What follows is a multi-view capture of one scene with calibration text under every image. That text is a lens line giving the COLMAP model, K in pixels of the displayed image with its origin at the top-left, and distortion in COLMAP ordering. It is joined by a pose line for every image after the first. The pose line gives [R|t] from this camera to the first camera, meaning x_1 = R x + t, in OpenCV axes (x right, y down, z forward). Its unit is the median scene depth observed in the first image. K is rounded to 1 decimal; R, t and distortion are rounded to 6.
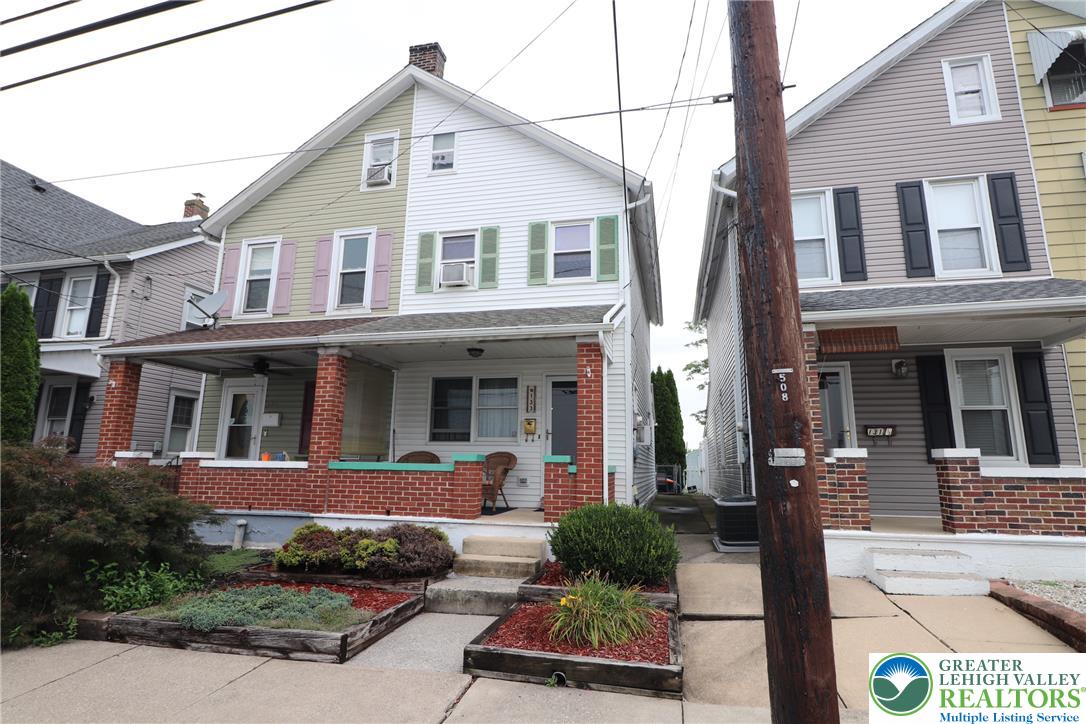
lens RADIAL K [[555.0, 0, 540.0], [0, 555.0, 359.3], [0, 0, 1]] dist [0.002177, -0.012479]
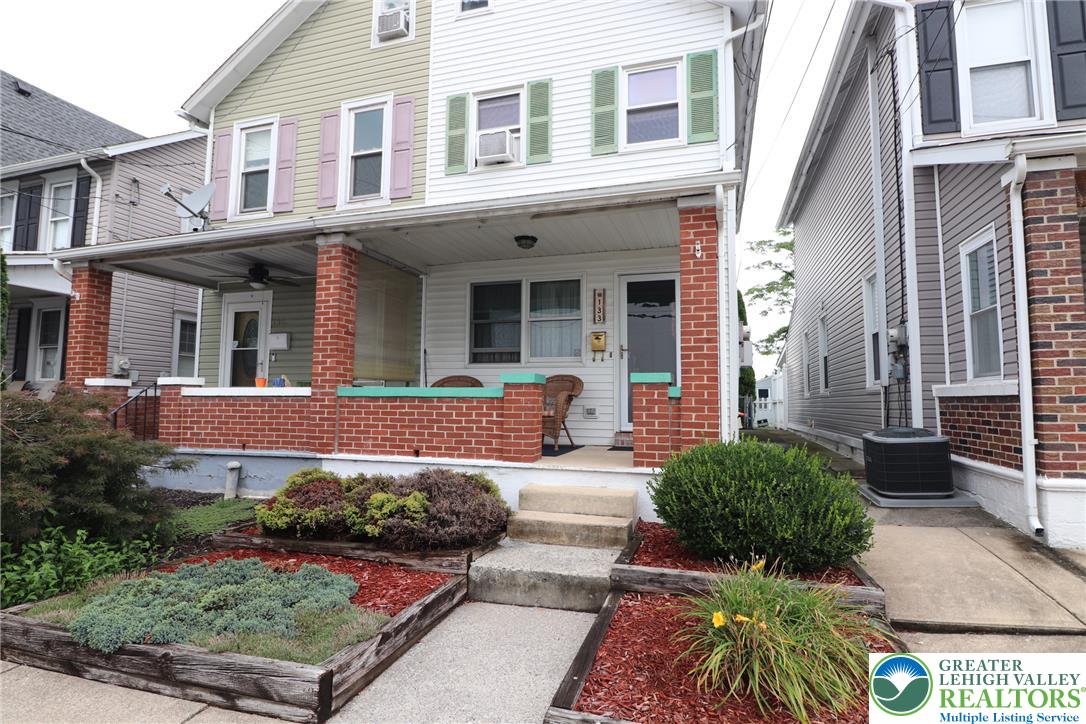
lens RADIAL K [[555.0, 0, 540.0], [0, 555.0, 359.3], [0, 0, 1]] dist [0.002177, -0.012479]
pose [[0.997307, -0.012724, -0.072227, -0.045870], [0.020737, 0.993569, 0.111312, 0.061480], [0.070346, -0.112510, 0.991157, 0.245946]]
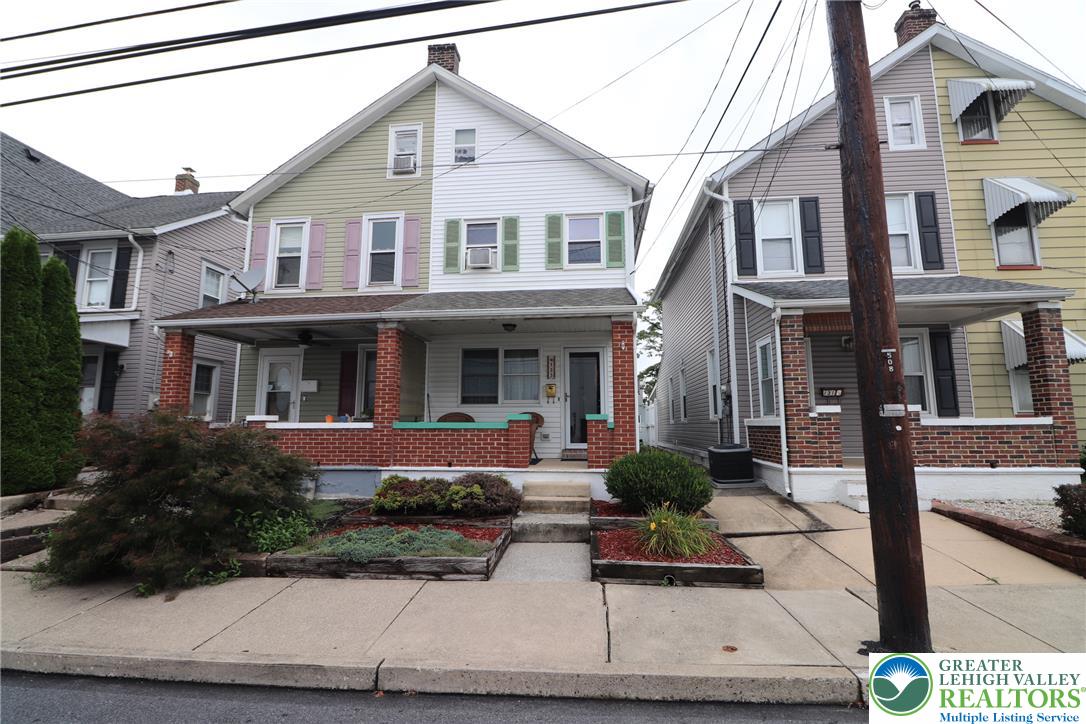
lens RADIAL K [[500.4, 0, 538.3], [0, 500.4, 359.0], [0, 0, 1]] dist [-0.000437, -0.013479]
pose [[0.991750, 0.001620, 0.128177, -0.190925], [-0.009045, 0.998312, 0.057370, -0.007076], [-0.127867, -0.058057, 0.990091, -0.047871]]
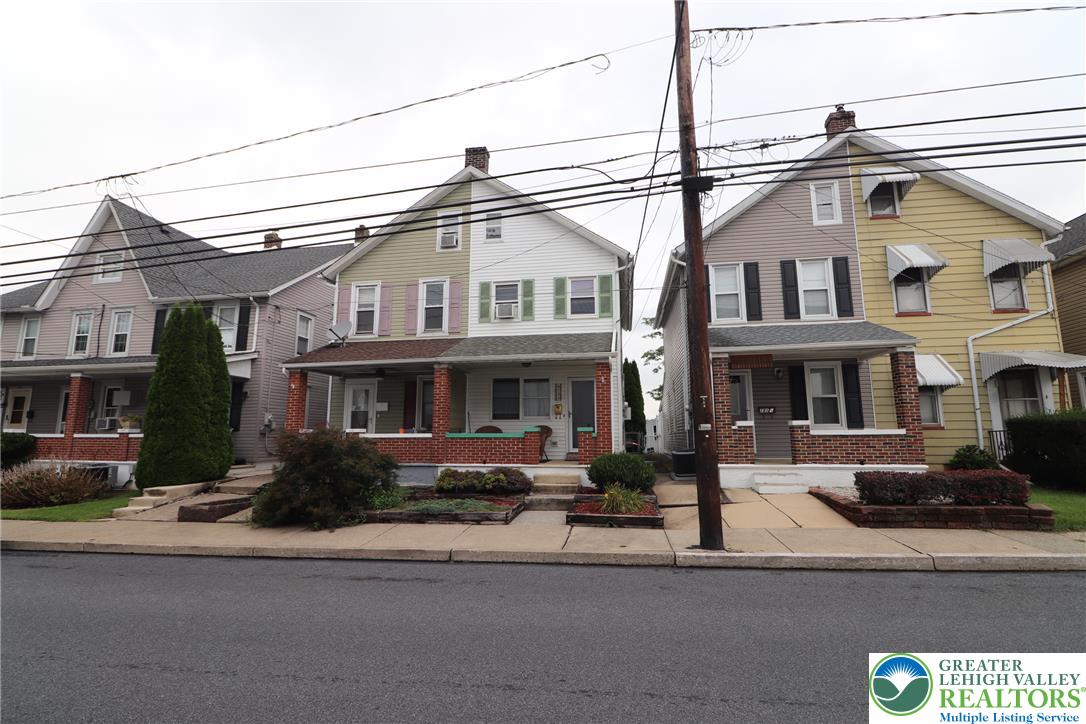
lens RADIAL K [[502.0, 0, 540.4], [0, 502.0, 361.8], [0, 0, 1]] dist [0.000829, -0.013173]
pose [[0.997874, -0.007922, 0.064688, -0.170221], [0.005077, 0.999018, 0.044023, -0.083915], [-0.064973, -0.043601, 0.996934, -0.454221]]
